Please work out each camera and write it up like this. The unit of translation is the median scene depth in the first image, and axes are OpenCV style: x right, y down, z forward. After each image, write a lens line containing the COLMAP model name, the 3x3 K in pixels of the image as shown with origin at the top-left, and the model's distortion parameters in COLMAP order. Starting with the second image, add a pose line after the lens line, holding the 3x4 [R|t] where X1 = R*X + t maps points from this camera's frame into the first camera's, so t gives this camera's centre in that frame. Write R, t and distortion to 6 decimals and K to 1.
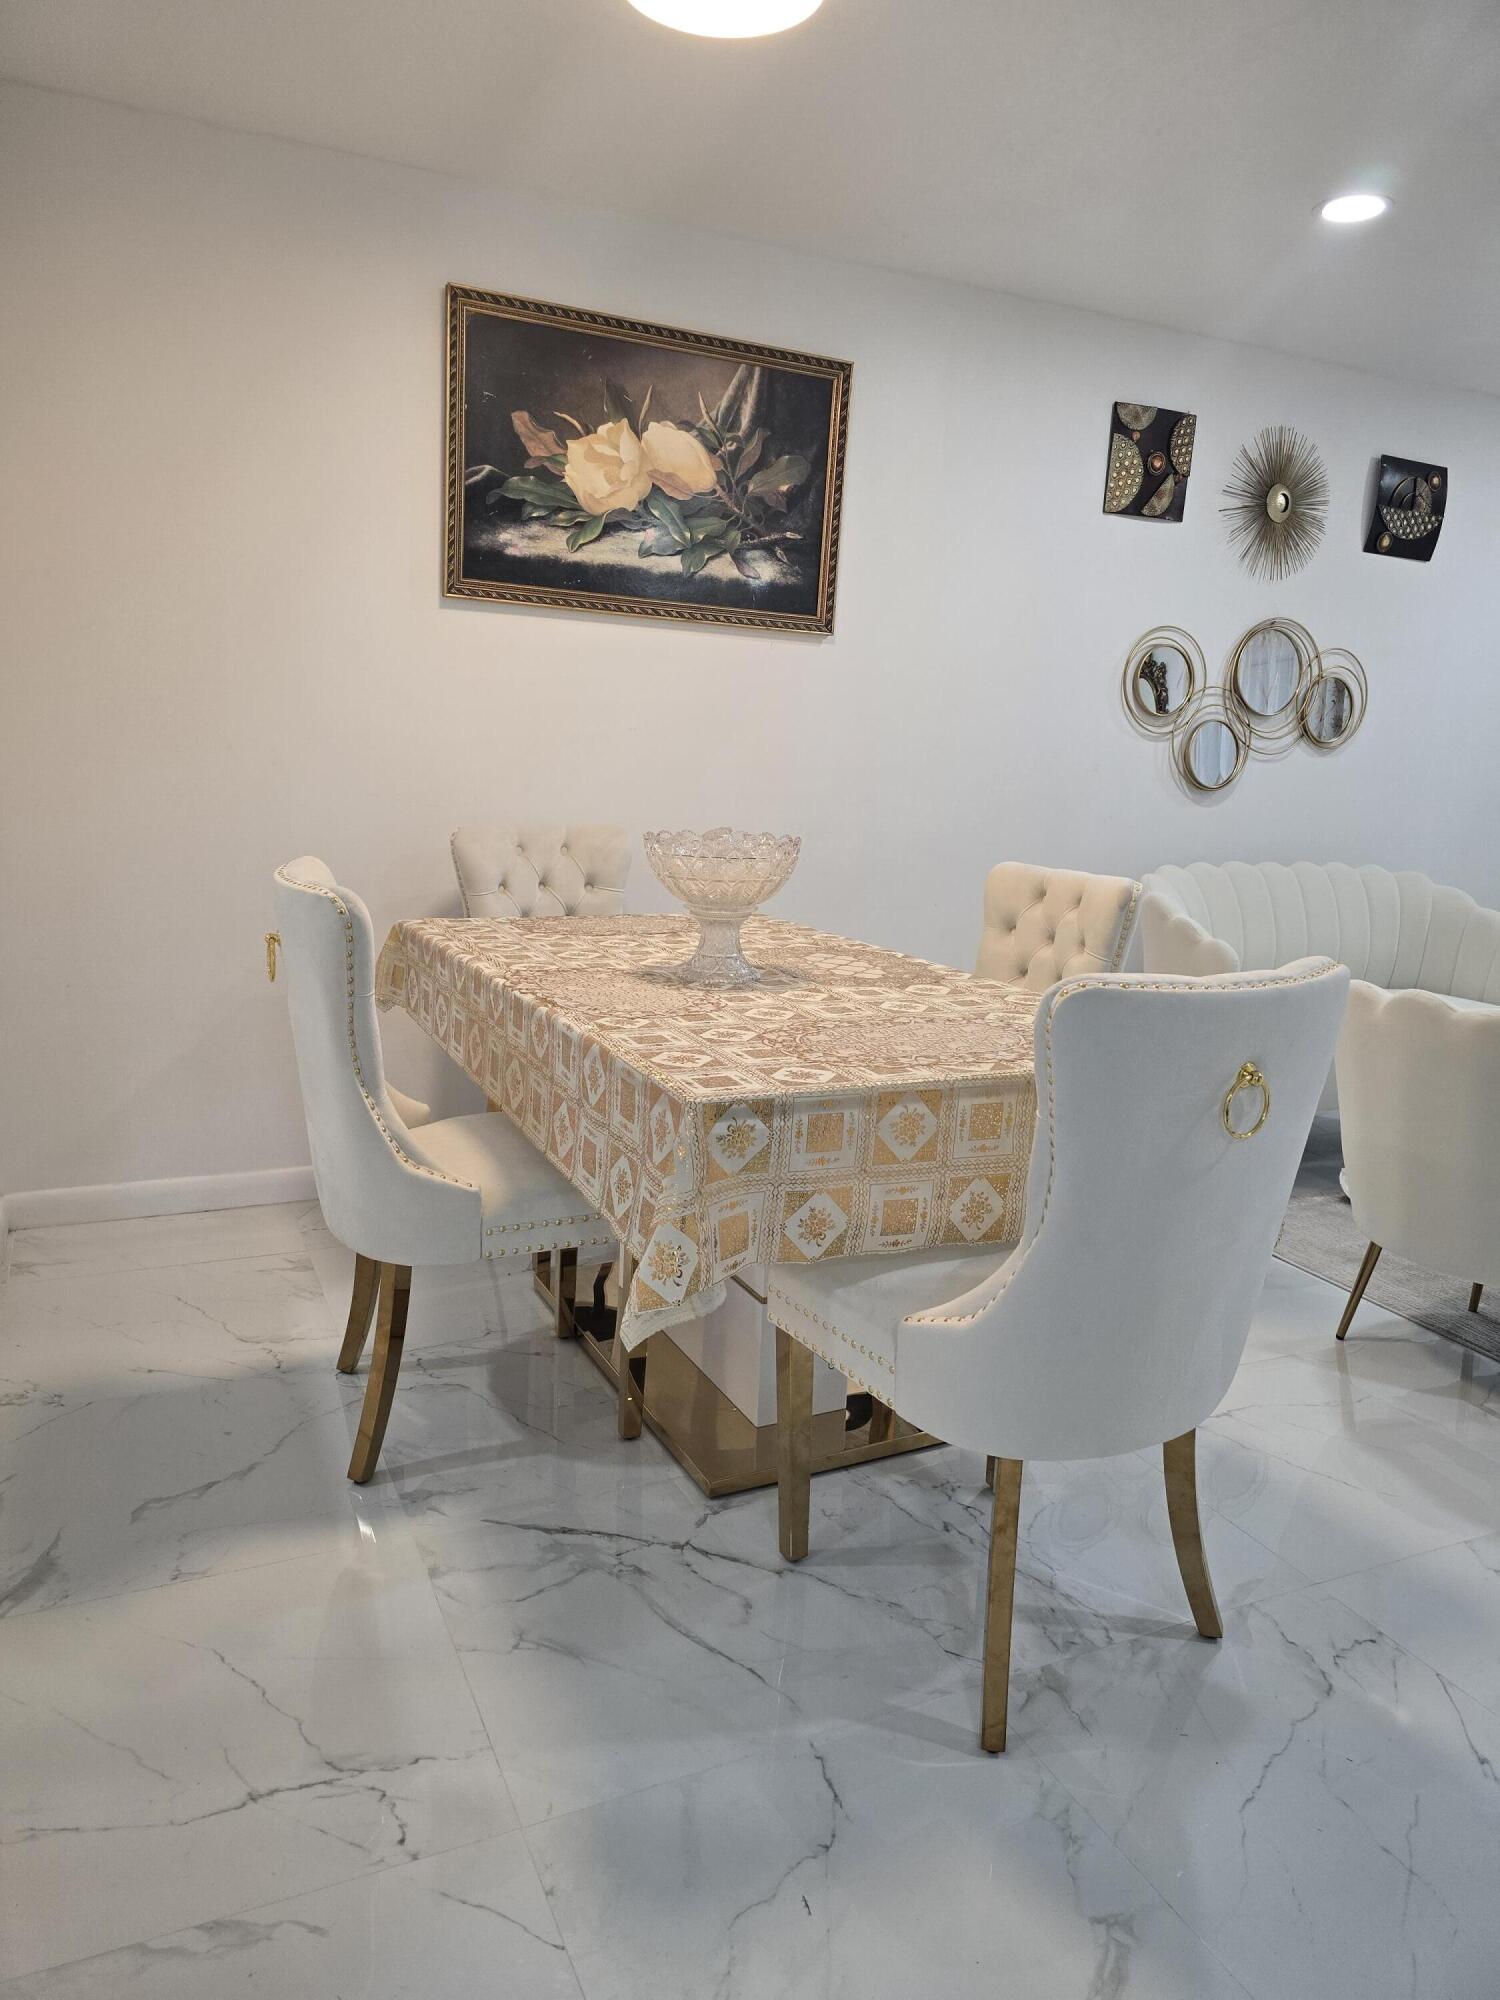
lens RADIAL K [[1347.9, 0, 736.3], [0, 1347.9, 994.3], [0, 0, 1]] dist [0.068409, -0.065312]
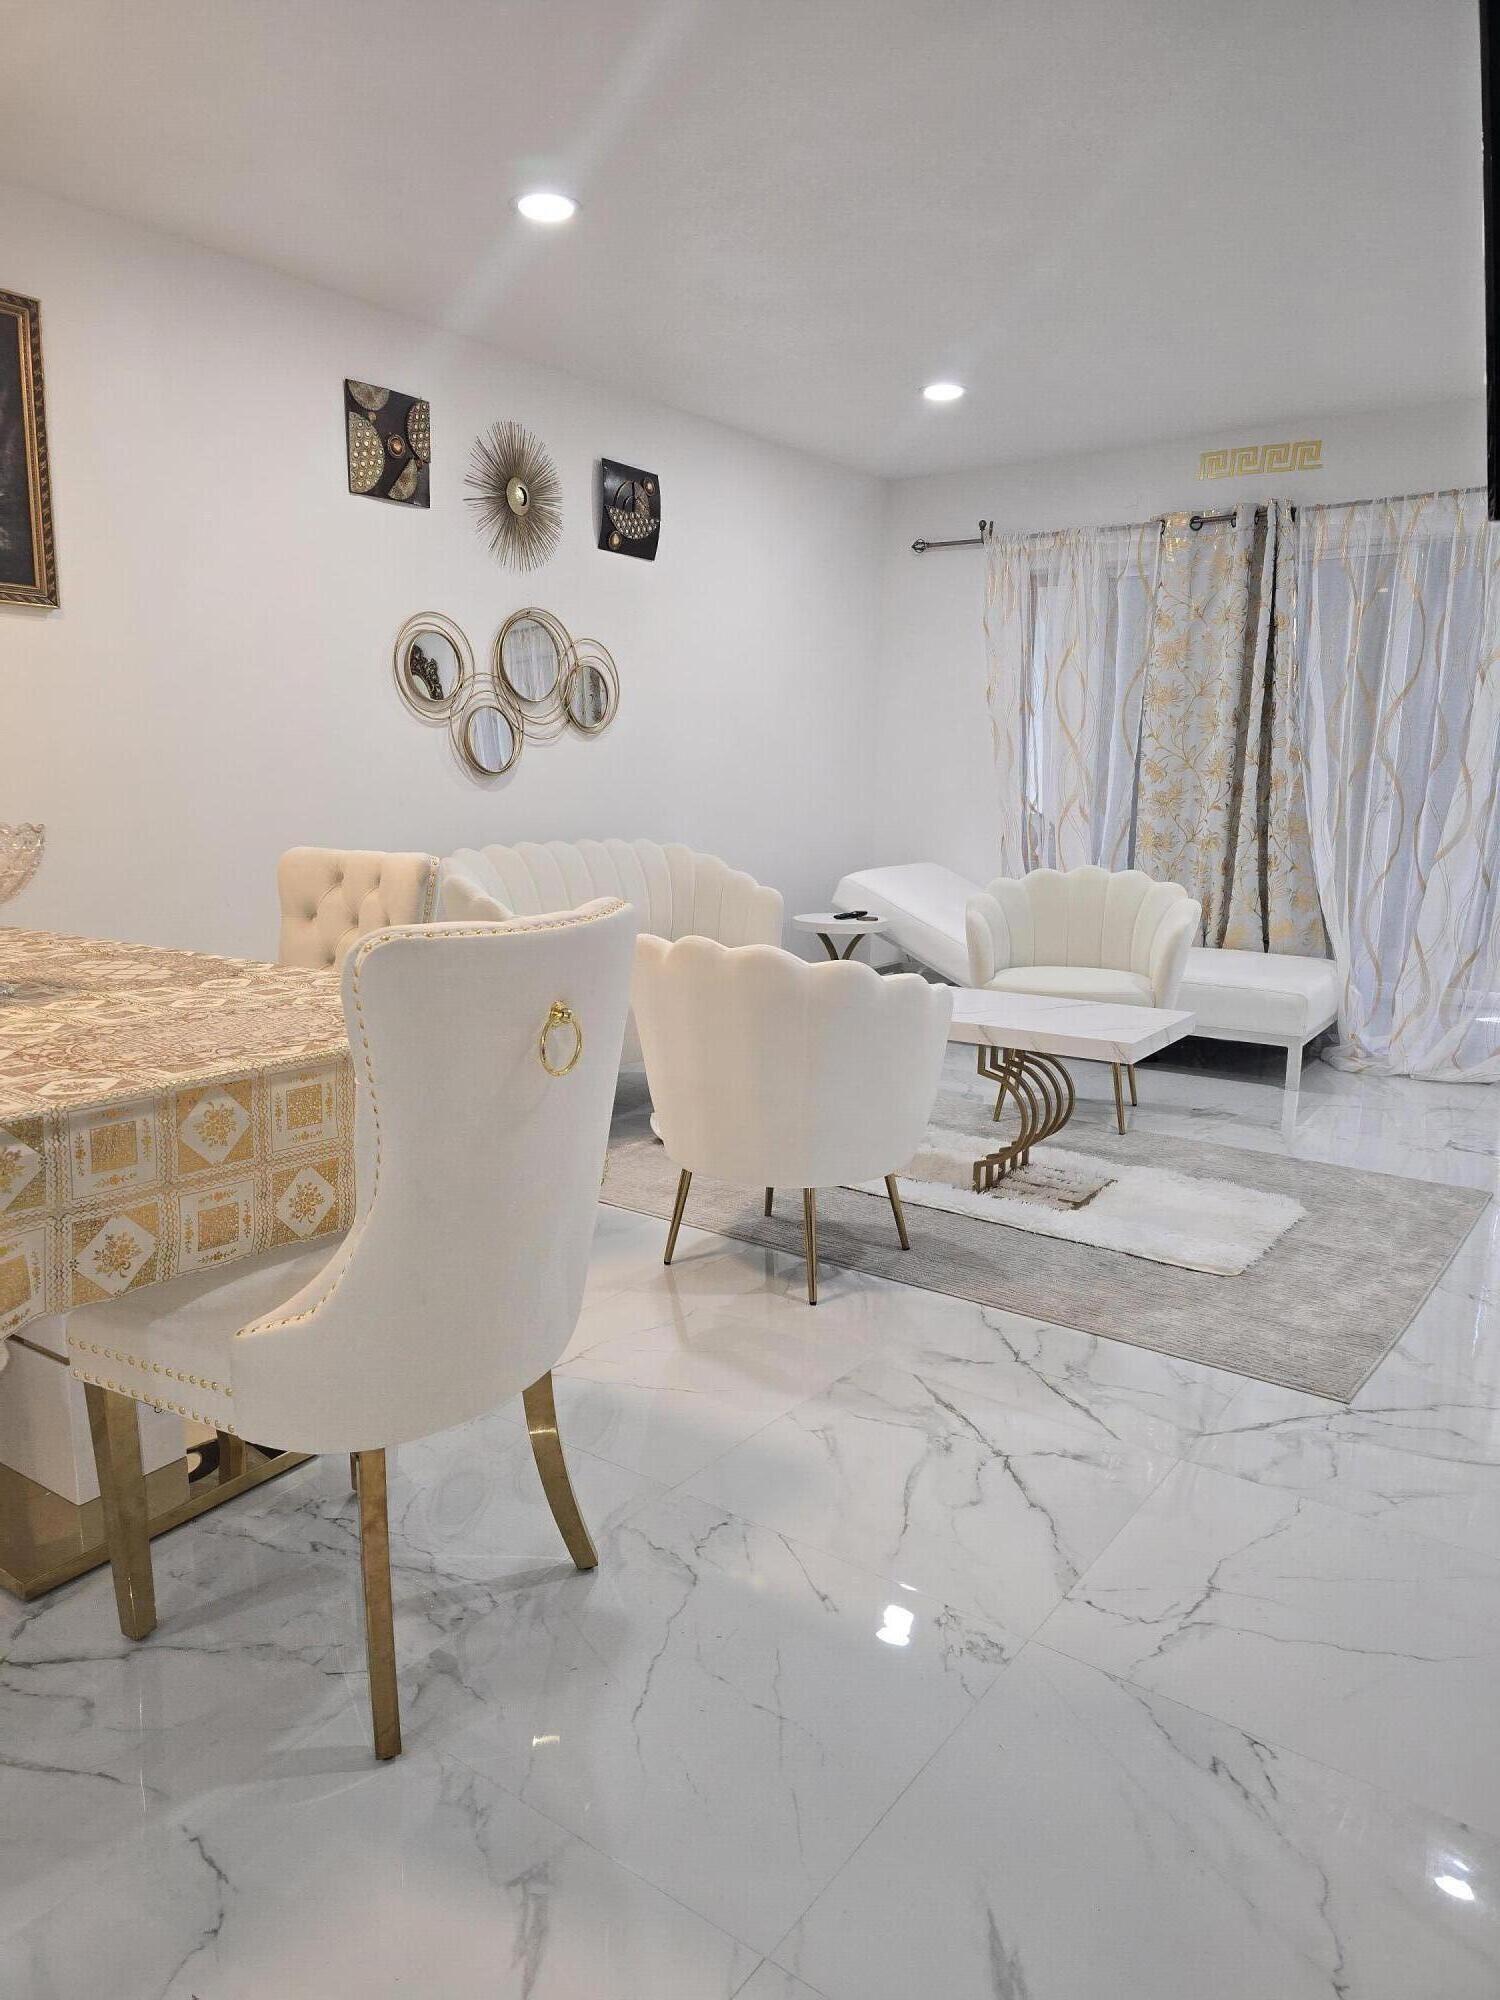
lens RADIAL K [[1347.9, 0, 724.1], [0, 1347.9, 1013.5], [0, 0, 1]] dist [0.068409, -0.065312]
pose [[0.878037, -0.122359, 0.462688, 0.008379], [0.118708, 0.992235, 0.037128, 0.017977], [-0.463638, 0.022325, 0.885744, 0.021314]]
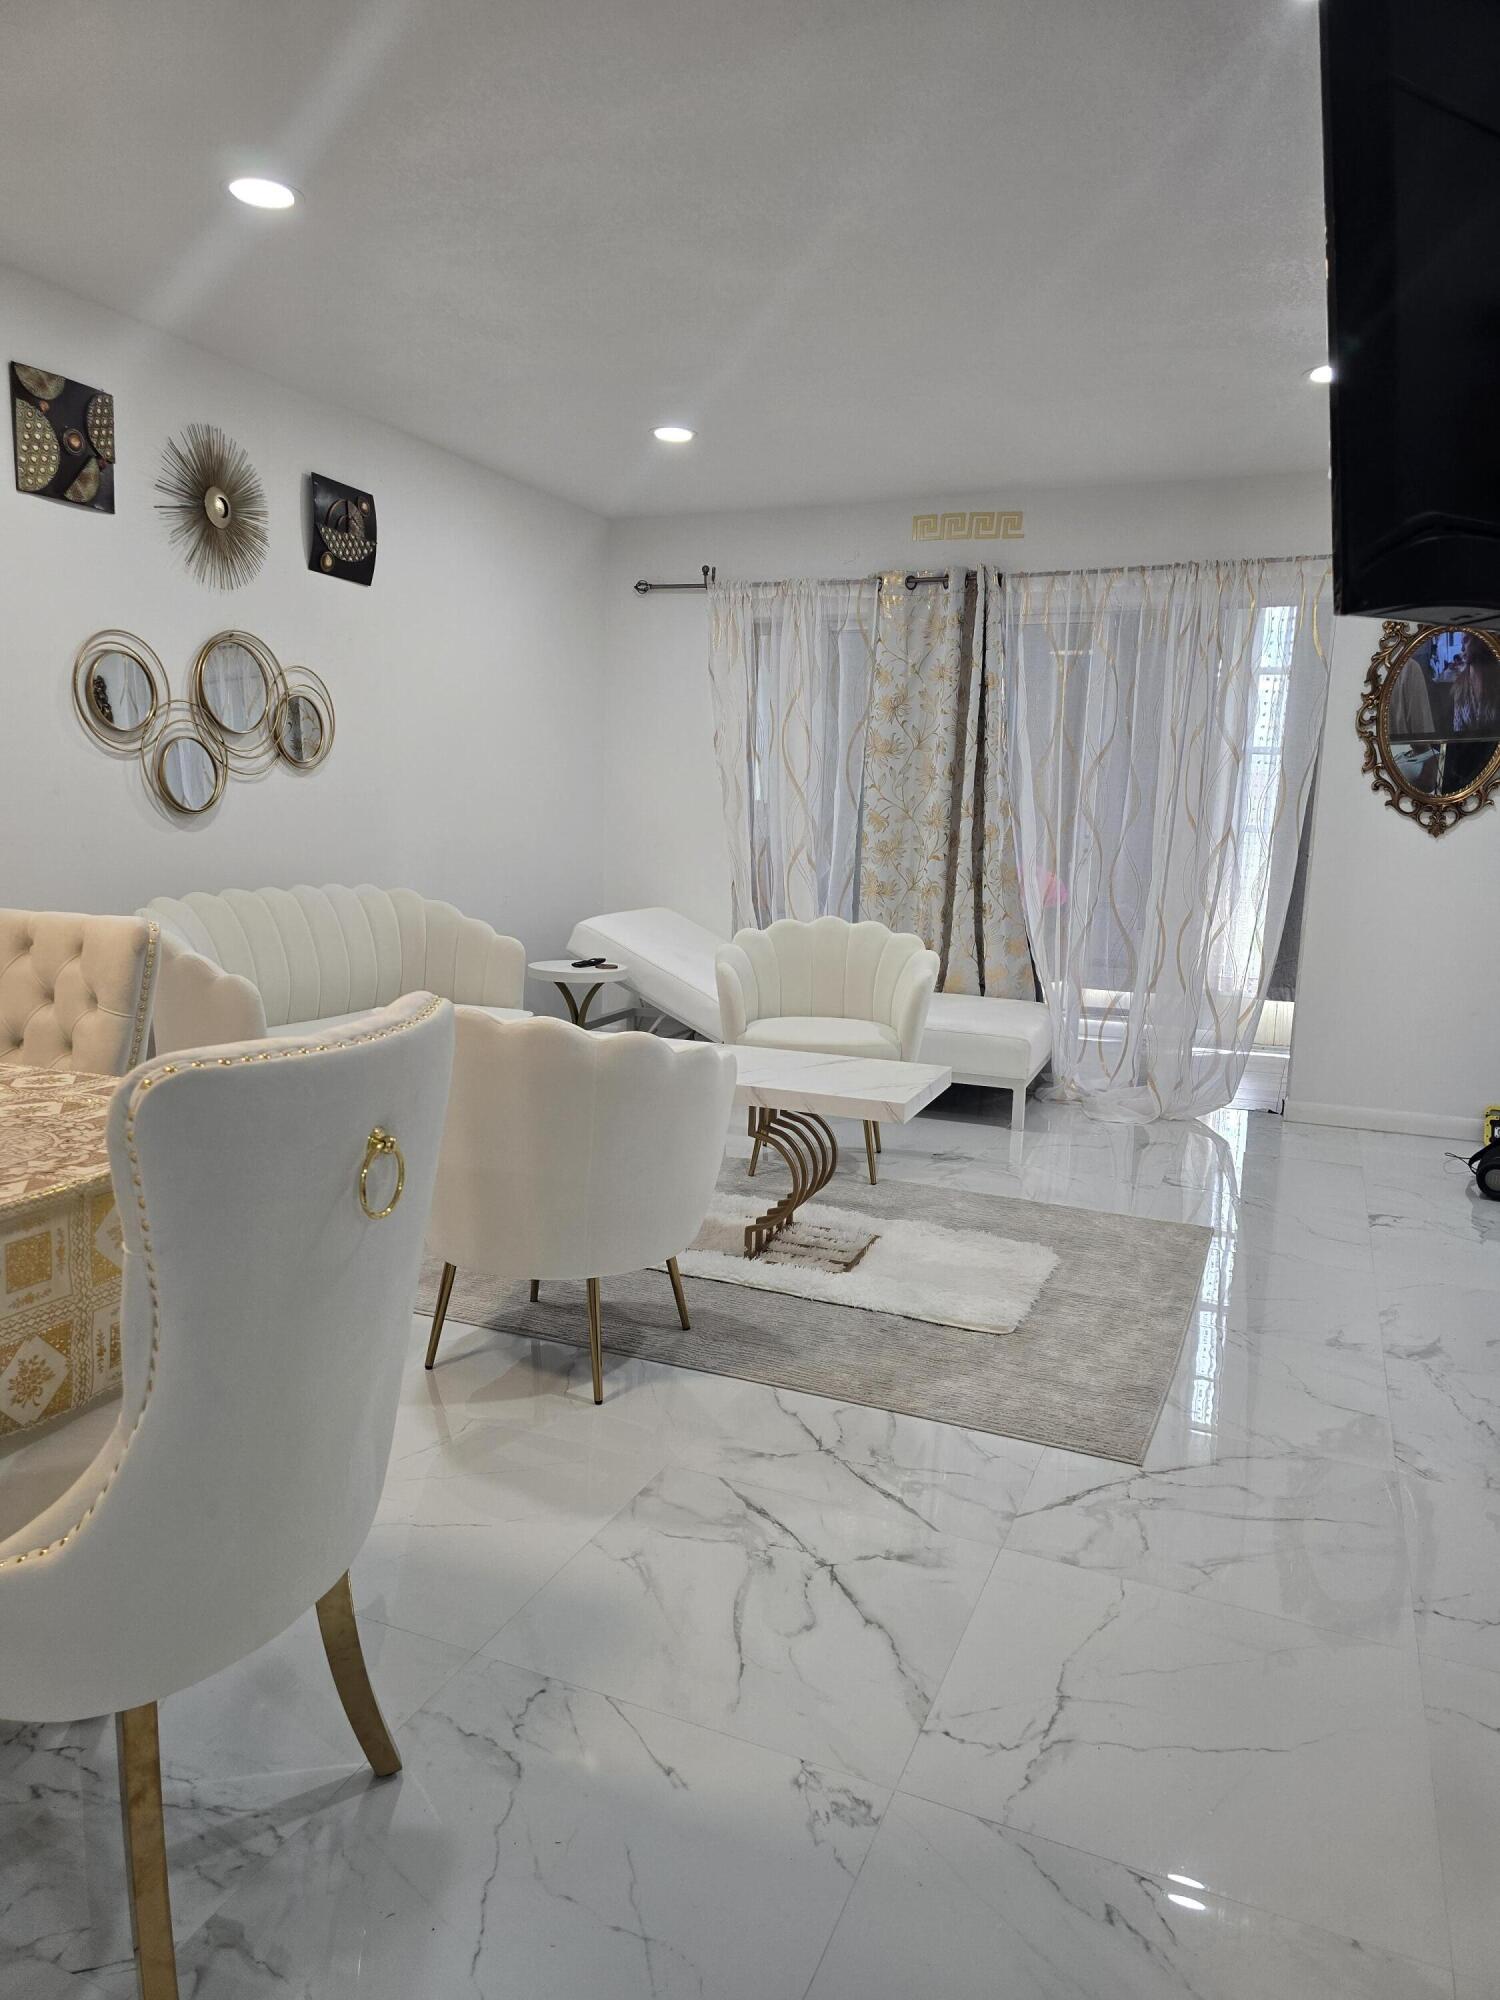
lens RADIAL K [[1347.9, 0, 737.8], [0, 1347.9, 1016.7], [0, 0, 1]] dist [0.068409, -0.065312]
pose [[0.742575, -0.127996, 0.657418, -0.001266], [0.128743, 0.990543, 0.047434, -0.014617], [-0.657272, 0.049415, 0.752031, 0.104801]]
